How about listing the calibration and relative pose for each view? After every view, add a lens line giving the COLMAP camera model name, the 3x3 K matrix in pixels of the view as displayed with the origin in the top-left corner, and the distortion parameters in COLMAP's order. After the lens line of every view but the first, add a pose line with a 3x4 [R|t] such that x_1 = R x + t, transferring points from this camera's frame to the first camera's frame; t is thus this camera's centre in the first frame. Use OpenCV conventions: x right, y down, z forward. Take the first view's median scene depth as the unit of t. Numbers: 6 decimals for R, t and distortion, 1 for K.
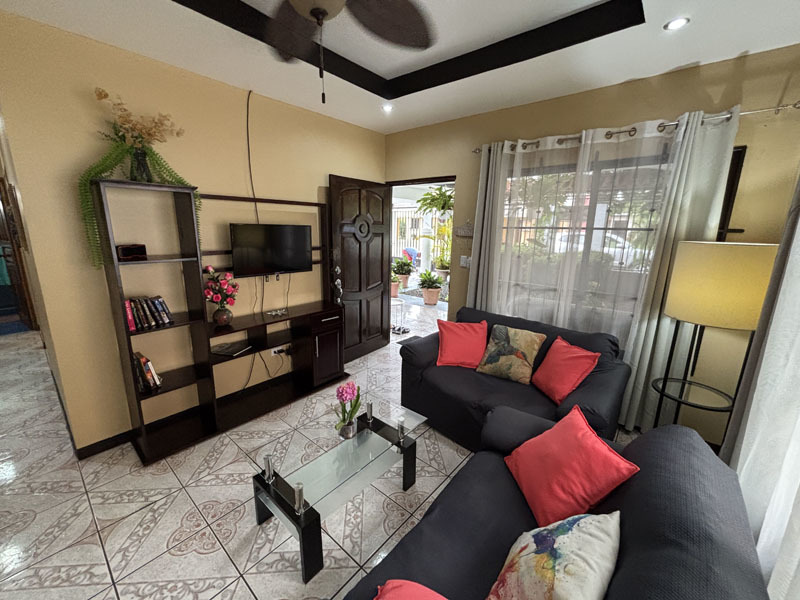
lens RADIAL K [[324.3, 0, 399.3], [0, 324.3, 298.9], [0, 0, 1]] dist [-0.000304, 0.000877]
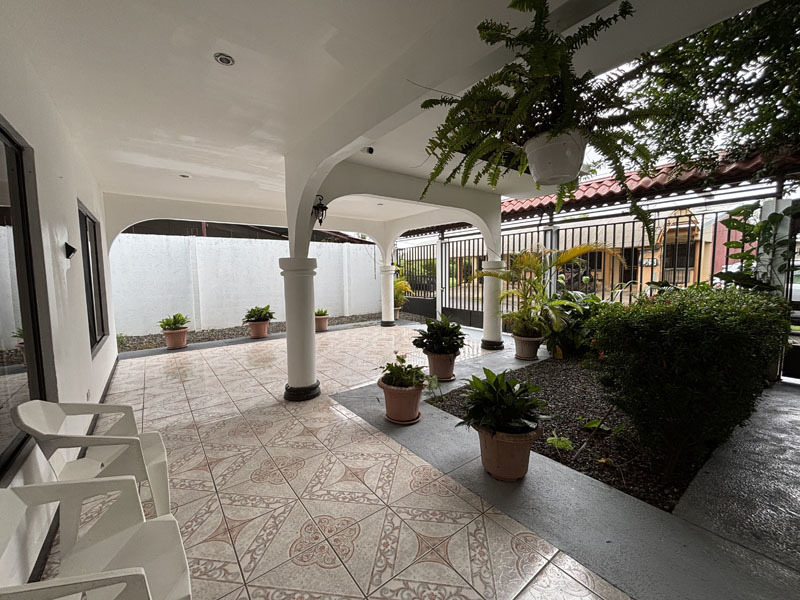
lens RADIAL K [[324.3, 0, 400.4], [0, 324.3, 299.2], [0, 0, 1]] dist [-0.000304, 0.000877]
pose [[0.976743, -0.019942, -0.213485, 0.053450], [-0.009659, 0.990562, -0.136725, -0.081873], [0.214197, 0.135607, 0.967332, 0.483301]]
